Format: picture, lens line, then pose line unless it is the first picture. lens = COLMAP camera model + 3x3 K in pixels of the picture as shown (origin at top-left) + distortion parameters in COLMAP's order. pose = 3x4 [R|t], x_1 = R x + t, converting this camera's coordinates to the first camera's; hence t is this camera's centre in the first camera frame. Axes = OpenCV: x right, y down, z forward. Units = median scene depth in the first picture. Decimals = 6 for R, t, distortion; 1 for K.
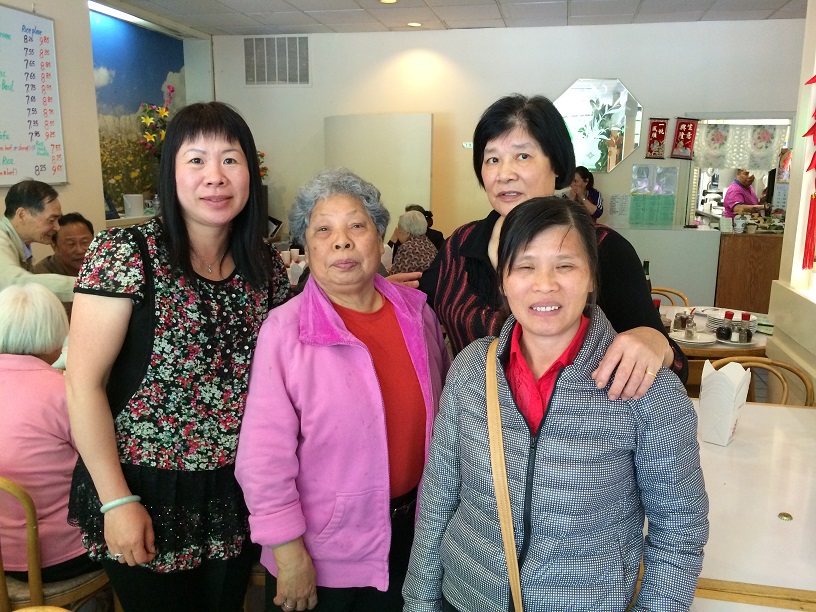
lens RADIAL K [[700.1, 0, 408.0], [0, 700.1, 306.0], [0, 0, 1]] dist [0.095417, -0.140031]
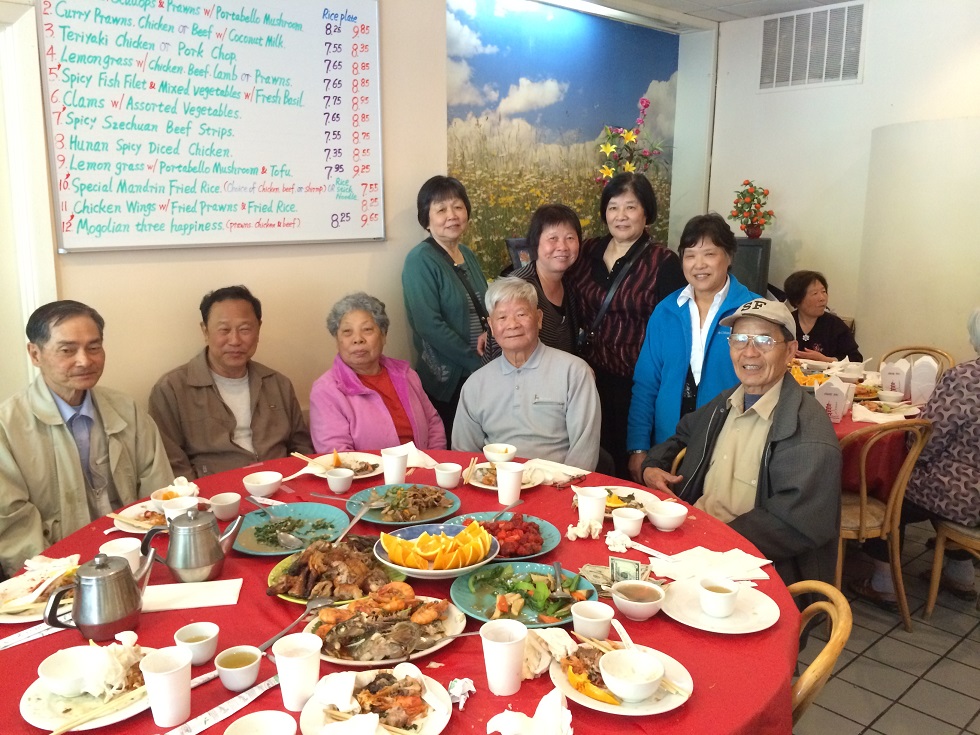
lens RADIAL K [[840.8, 0, 490.0], [0, 840.8, 367.5], [0, 0, 1]] dist [0.095417, -0.140031]
pose [[0.823155, 0.105997, -0.557836, 0.045900], [-0.111016, 0.993505, 0.024963, -0.046877], [0.556859, 0.041380, 0.829576, 0.221781]]
